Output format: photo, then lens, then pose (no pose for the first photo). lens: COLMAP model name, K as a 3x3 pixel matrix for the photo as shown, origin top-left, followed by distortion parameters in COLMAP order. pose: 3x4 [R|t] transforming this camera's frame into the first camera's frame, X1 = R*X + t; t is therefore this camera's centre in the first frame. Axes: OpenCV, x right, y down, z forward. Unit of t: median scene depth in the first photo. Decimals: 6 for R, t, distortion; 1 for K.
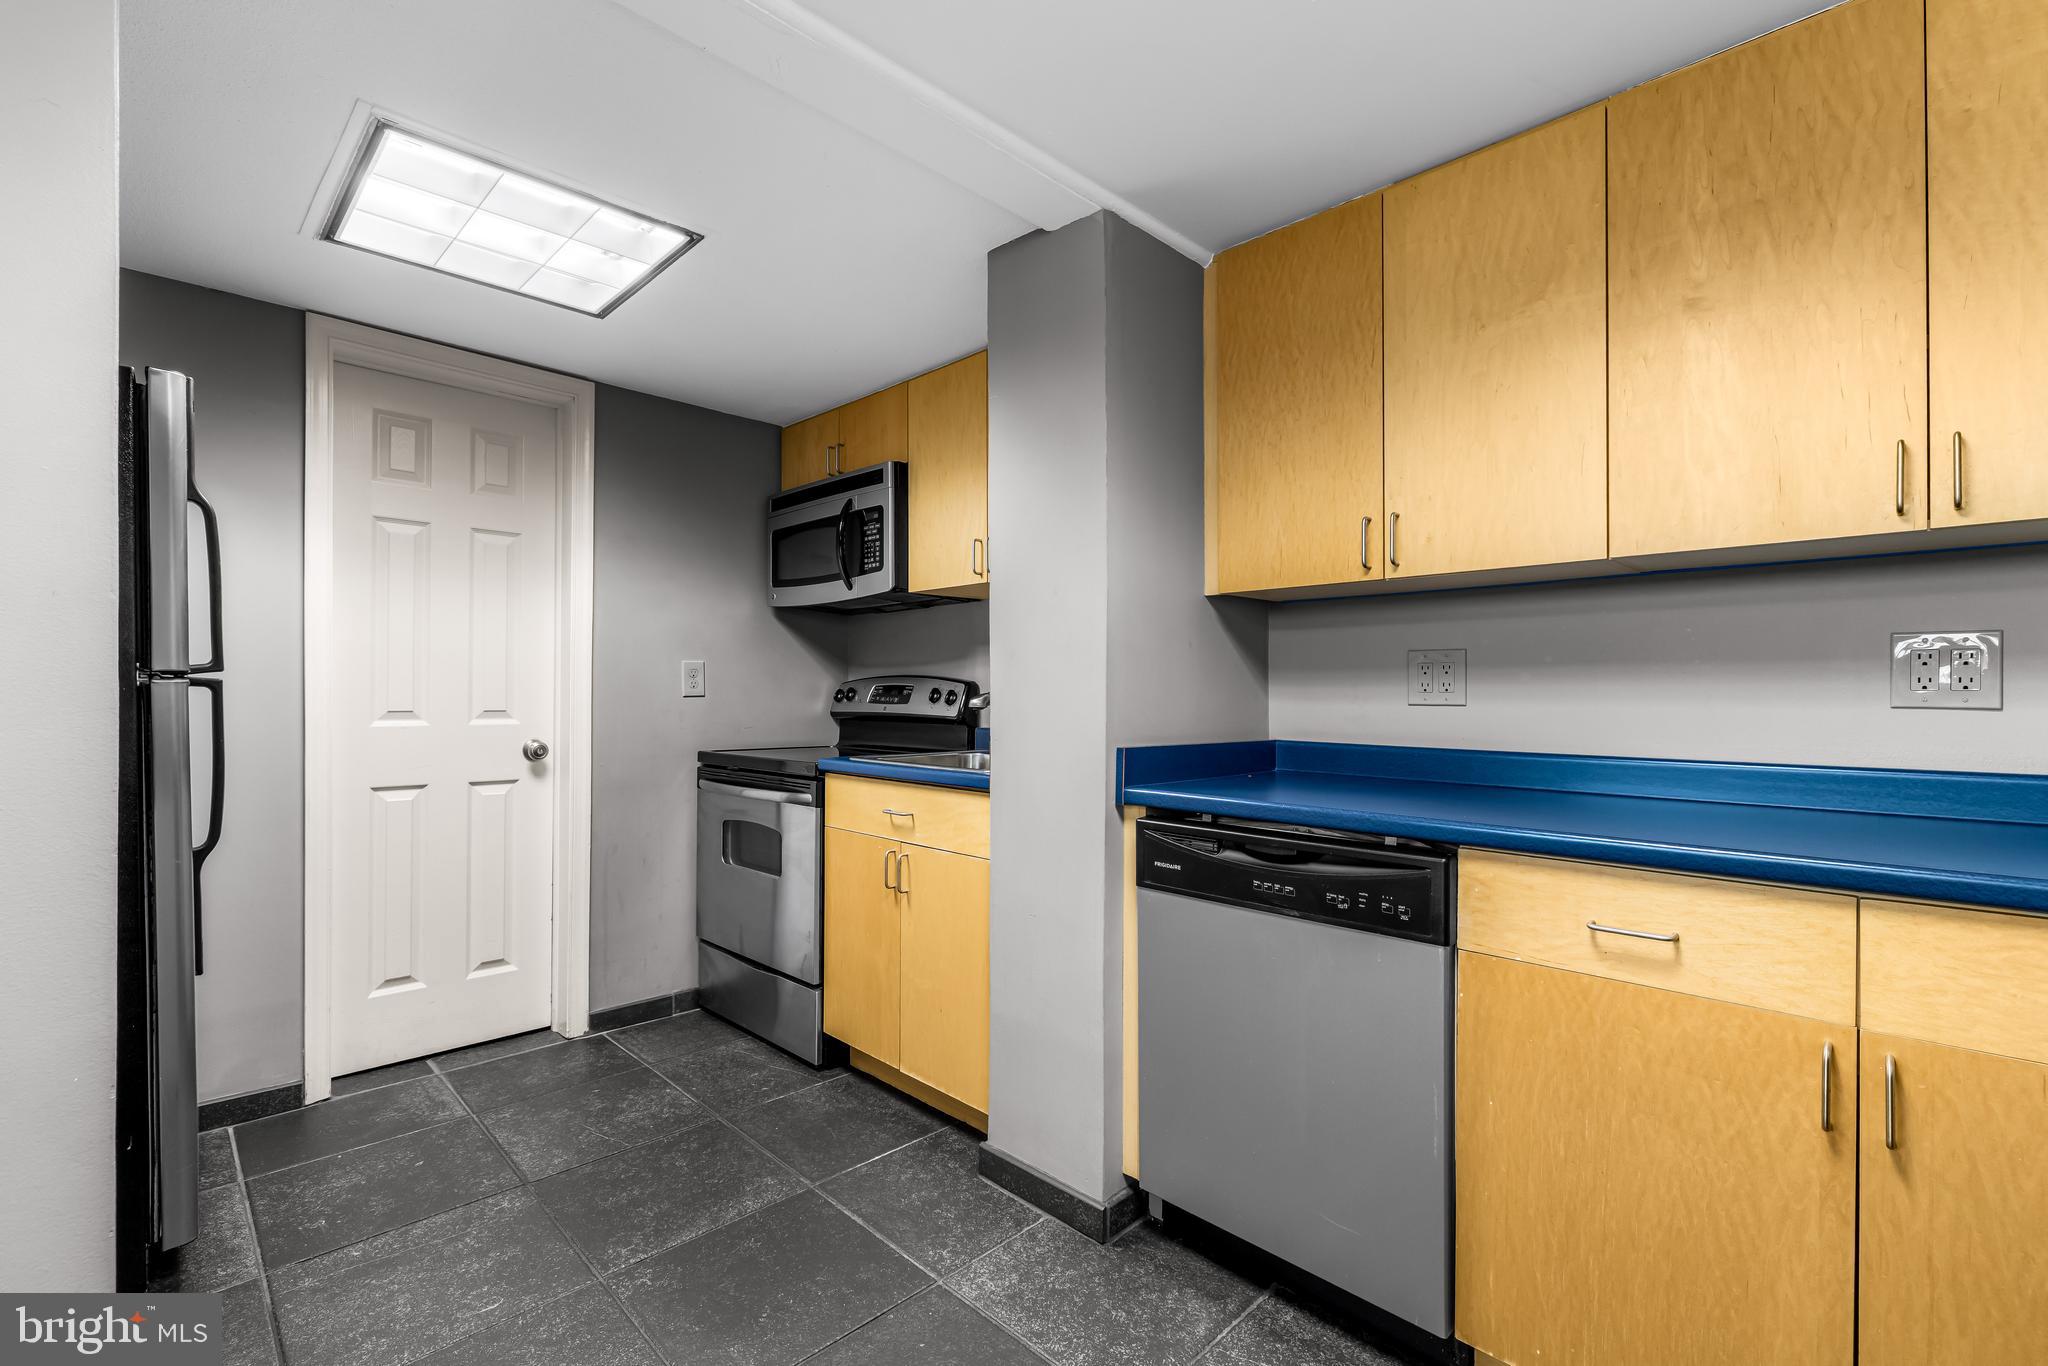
lens RADIAL K [[928.0, 0, 1019.2], [0, 928.0, 686.7], [0, 0, 1]] dist [0.000419, 0.000011]
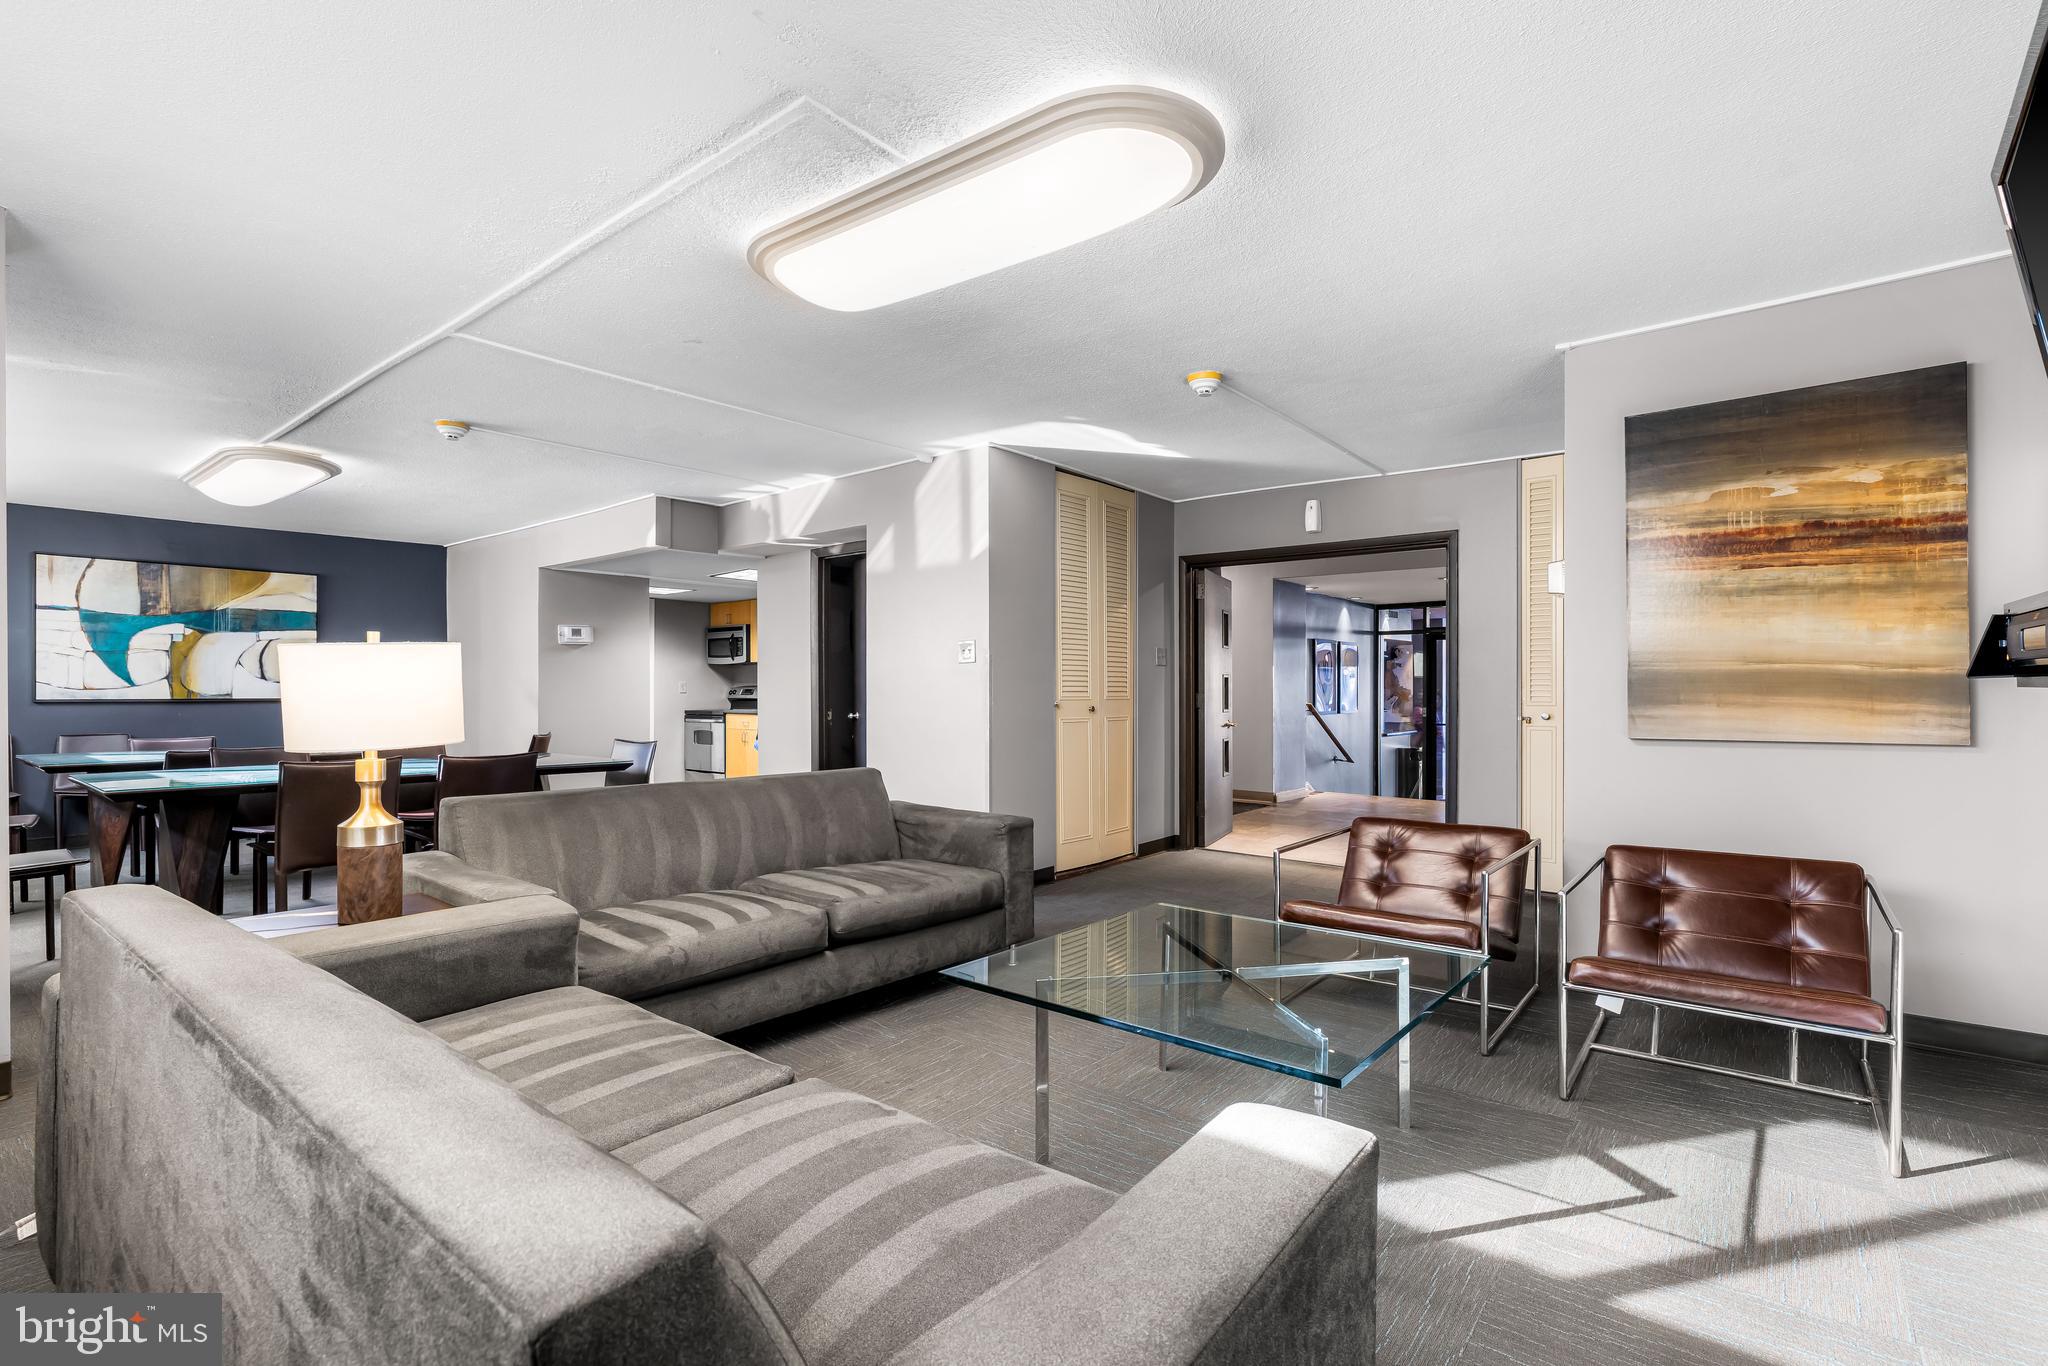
lens RADIAL K [[928.0, 0, 1033.6], [0, 928.0, 692.8], [0, 0, 1]] dist [0.000419, 0.000011]
pose [[0.993274, -0.005757, 0.115646, 0.507955], [0.005857, 0.999983, -0.000521, 0.020371], [-0.115641, 0.001194, 0.993290, -2.459592]]
